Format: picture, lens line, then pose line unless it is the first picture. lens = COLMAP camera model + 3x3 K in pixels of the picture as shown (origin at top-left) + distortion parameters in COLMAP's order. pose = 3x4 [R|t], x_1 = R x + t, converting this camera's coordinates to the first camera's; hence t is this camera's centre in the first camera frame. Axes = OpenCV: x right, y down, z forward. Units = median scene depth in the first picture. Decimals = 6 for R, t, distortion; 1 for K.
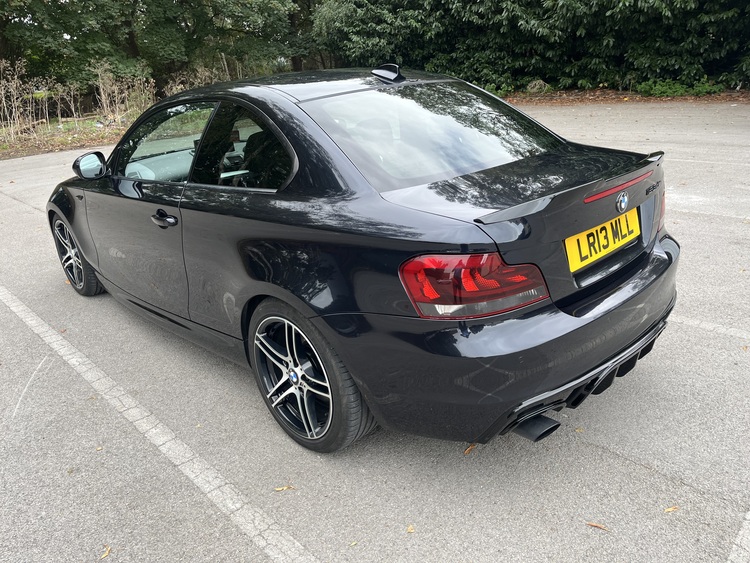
lens RADIAL K [[570.4, 0, 373.8], [0, 570.4, 279.9], [0, 0, 1]] dist [0.035142, -0.034978]
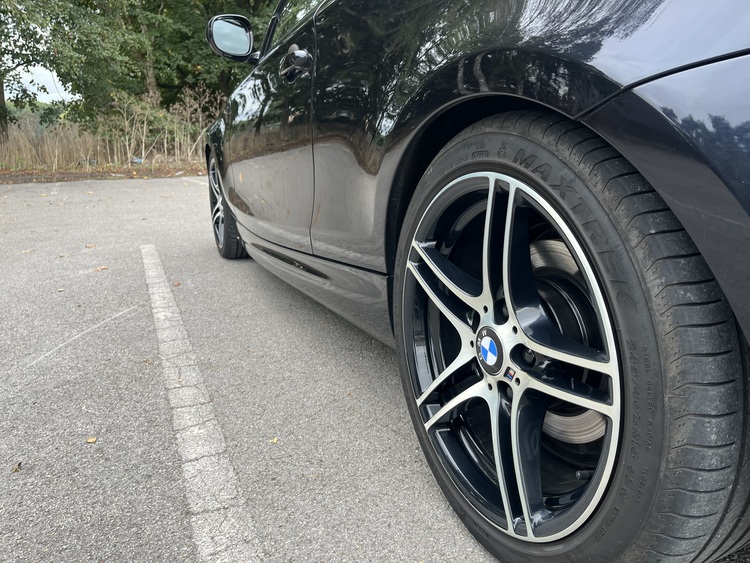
lens RADIAL K [[570.4, 0, 373.3], [0, 570.4, 282.6], [0, 0, 1]] dist [0.035142, -0.034978]
pose [[0.933861, 0.124899, -0.335118, -0.089488], [-0.159747, 0.984039, -0.078407, 0.161564], [0.319976, 0.126755, 0.938908, 0.606617]]
